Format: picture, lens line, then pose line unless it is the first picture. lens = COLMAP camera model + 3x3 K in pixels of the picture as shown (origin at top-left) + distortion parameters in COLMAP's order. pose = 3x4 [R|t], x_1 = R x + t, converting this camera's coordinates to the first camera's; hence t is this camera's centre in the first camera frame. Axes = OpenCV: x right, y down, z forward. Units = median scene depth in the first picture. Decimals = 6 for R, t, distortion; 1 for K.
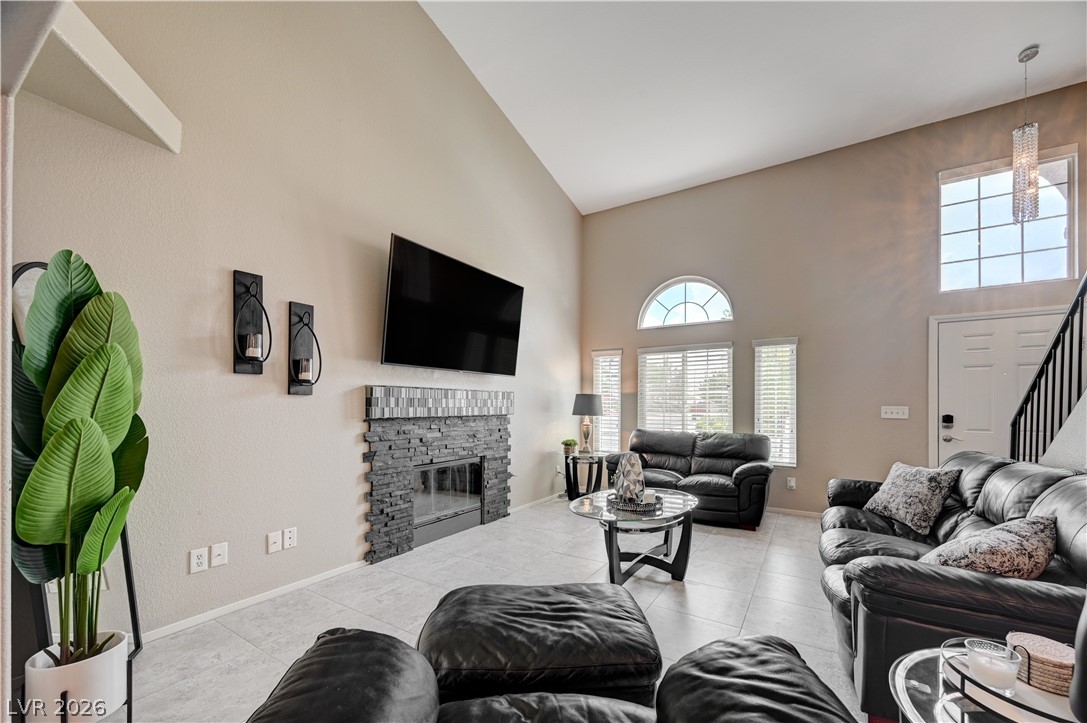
lens RADIAL K [[423.0, 0, 546.1], [0, 423.0, 401.1], [0, 0, 1]] dist [-0.000740, -0.000247]
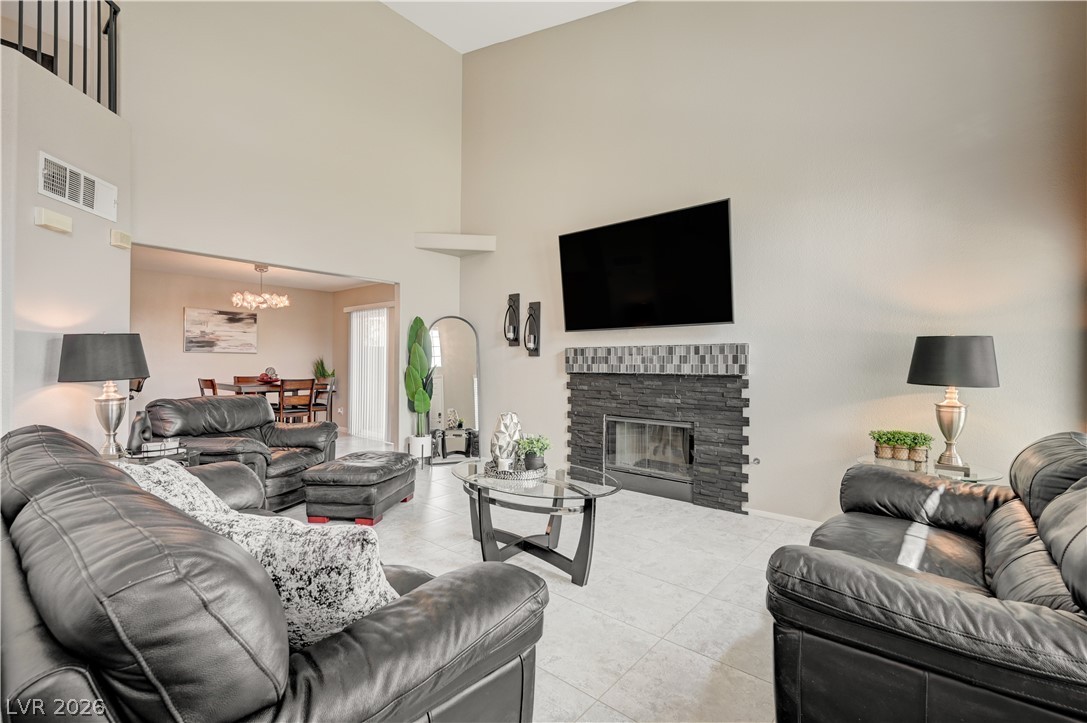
lens RADIAL K [[473.9, 0, 543.5], [0, 473.9, 361.5], [0, 0, 1]] dist [0.002347, 0.000238]
pose [[-0.127556, -0.007713, -0.991801, 0.762190], [0.006199, 0.999944, -0.008574, 0.013323], [0.991812, -0.007242, -0.127501, 0.761932]]
